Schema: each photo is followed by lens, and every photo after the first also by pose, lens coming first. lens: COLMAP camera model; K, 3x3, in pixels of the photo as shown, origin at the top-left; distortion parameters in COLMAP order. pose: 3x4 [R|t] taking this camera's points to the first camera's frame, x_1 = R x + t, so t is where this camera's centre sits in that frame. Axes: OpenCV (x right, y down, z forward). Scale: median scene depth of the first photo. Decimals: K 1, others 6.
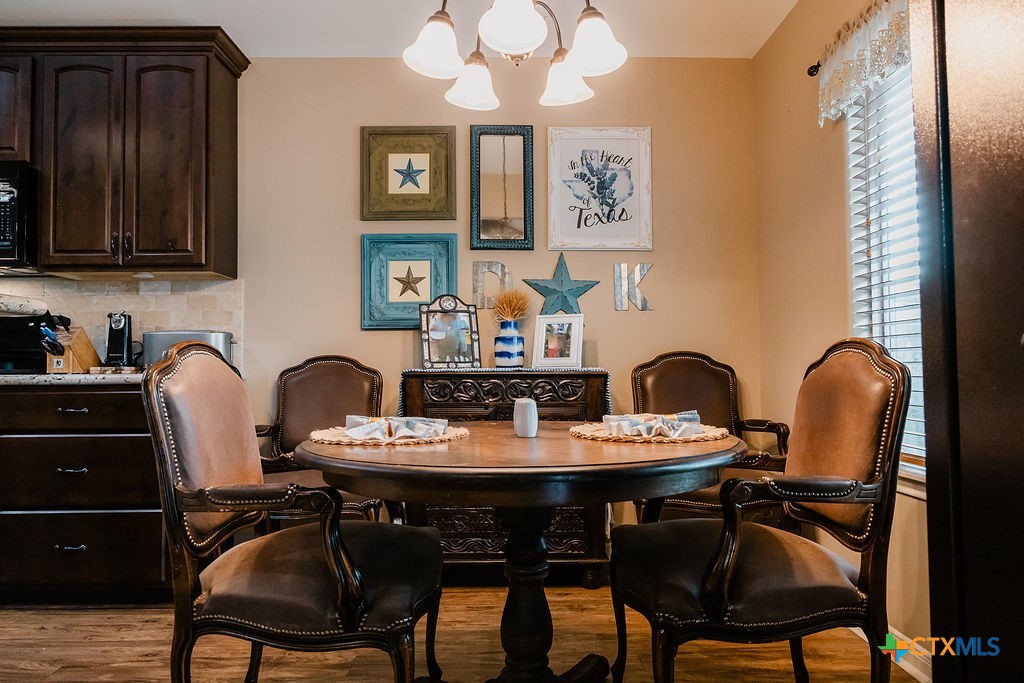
lens RADIAL K [[697.9, 0, 512.0], [0, 697.9, 341.5], [0, 0, 1]] dist [0.004519, 0.000457]
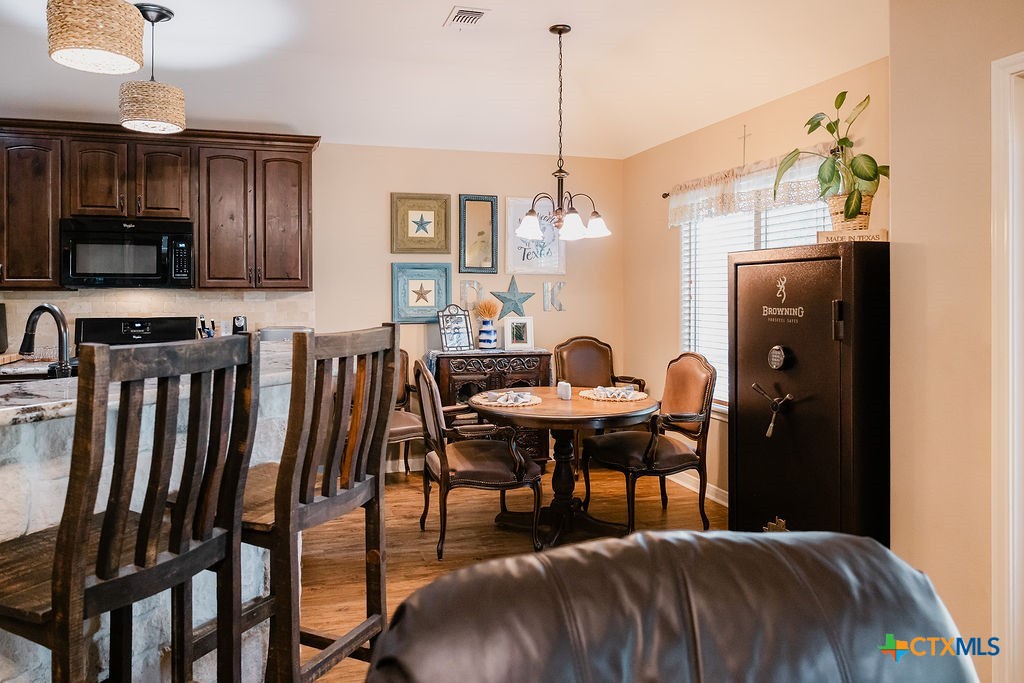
lens RADIAL K [[700.2, 0, 487.6], [0, 700.2, 299.1], [0, 0, 1]] dist [0.003644, 0.000526]
pose [[0.967159, 0.005023, 0.254123, -0.408658], [-0.016166, 0.998996, 0.041782, -0.142200], [-0.253658, -0.044518, 0.966269, -0.573879]]
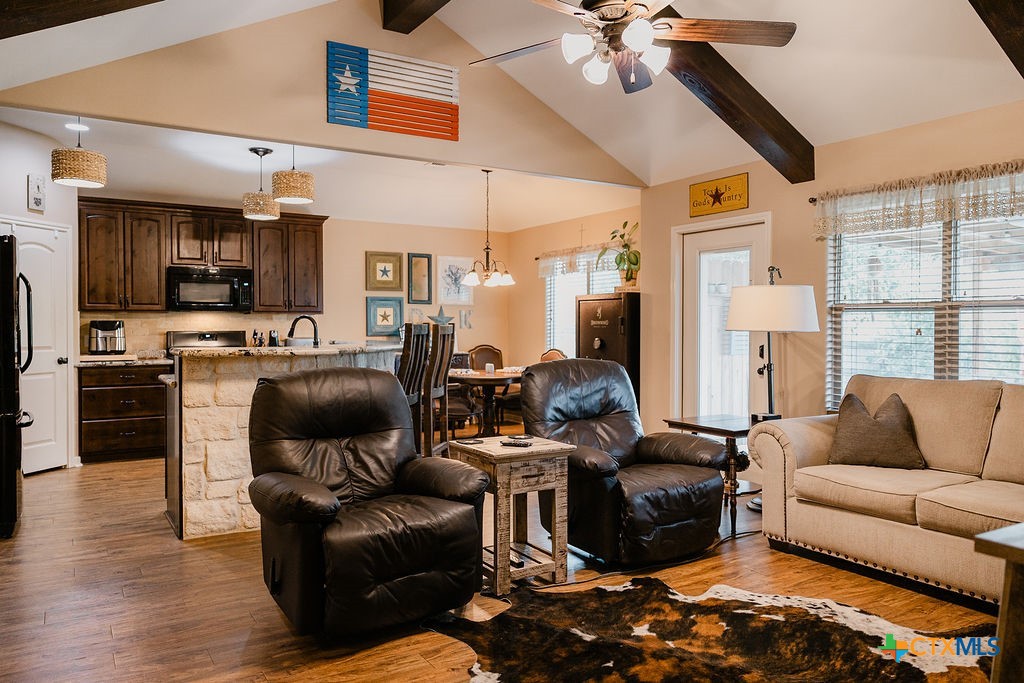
lens RADIAL K [[697.9, 0, 512.0], [0, 697.9, 341.5], [0, 0, 1]] dist [0.004519, 0.000457]
pose [[0.868186, -0.002936, 0.496231, -0.983490], [-0.026409, 0.998292, 0.052112, -0.138427], [-0.495537, -0.058348, 0.866625, -1.358375]]
